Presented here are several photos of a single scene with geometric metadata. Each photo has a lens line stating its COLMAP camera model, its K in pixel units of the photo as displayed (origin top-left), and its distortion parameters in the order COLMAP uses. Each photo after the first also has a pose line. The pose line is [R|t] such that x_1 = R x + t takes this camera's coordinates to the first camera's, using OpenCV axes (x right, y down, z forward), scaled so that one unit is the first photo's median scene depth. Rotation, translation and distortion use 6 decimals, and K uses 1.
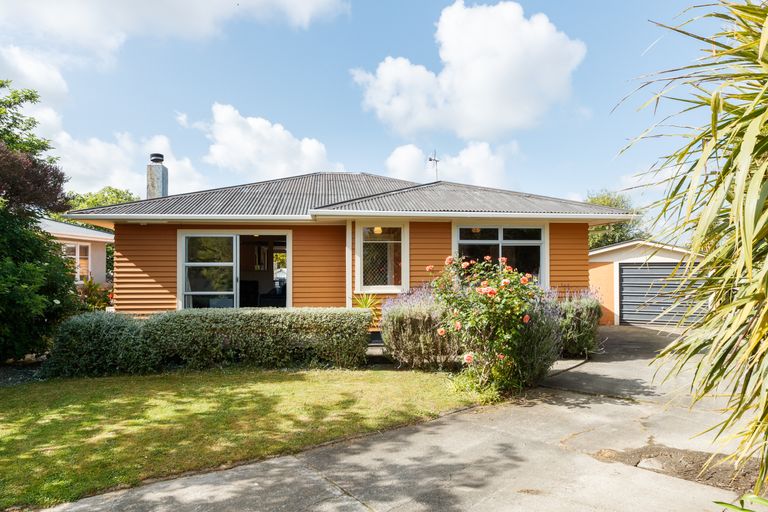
lens RADIAL K [[506.0, 0, 379.5], [0, 506.0, 255.9], [0, 0, 1]] dist [-0.000861, 0.000487]
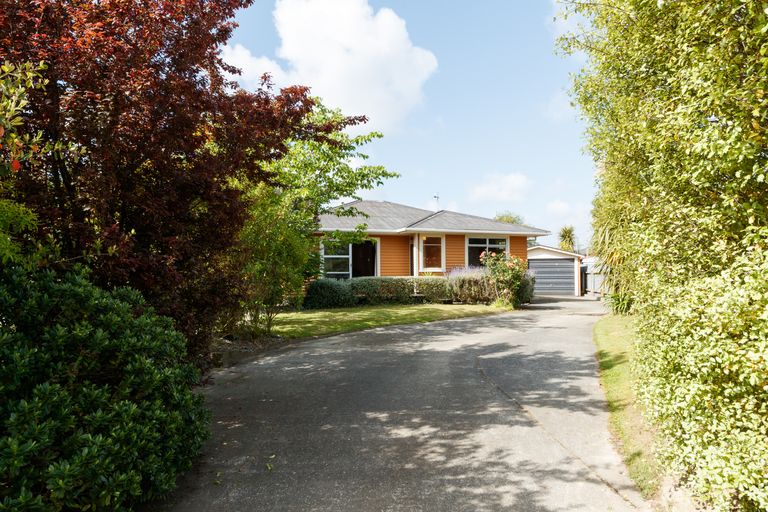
lens RADIAL K [[526.2, 0, 388.7], [0, 526.2, 256.7], [0, 0, 1]] dist [-0.000921, -0.008896]
pose [[0.961632, 0.005034, 0.274296, -0.694441], [-0.003035, 0.999966, -0.007712, 0.032706], [-0.274325, 0.006584, 0.961614, -0.854554]]
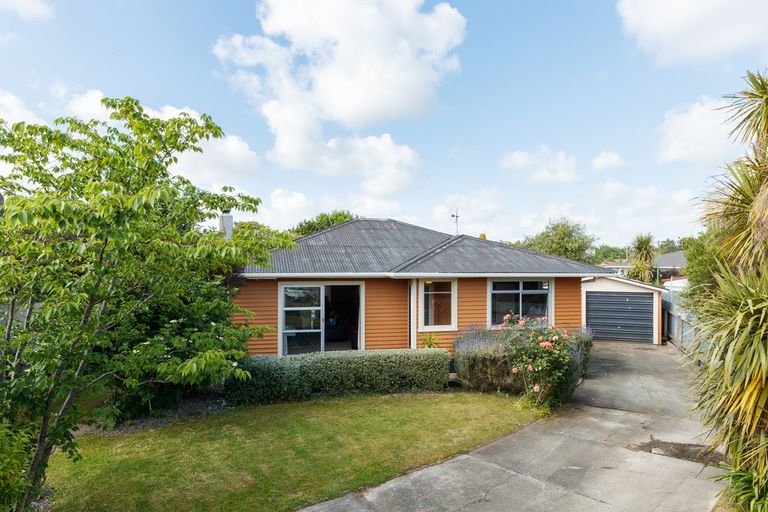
lens RADIAL K [[526.2, 0, 366.3], [0, 526.2, 246.8], [0, 0, 1]] dist [-0.000921, -0.008896]
pose [[0.992831, 0.007313, 0.119302, -0.350043], [-0.008285, 0.999936, 0.007648, -0.158429], [-0.119238, -0.008582, 0.992829, -0.359026]]
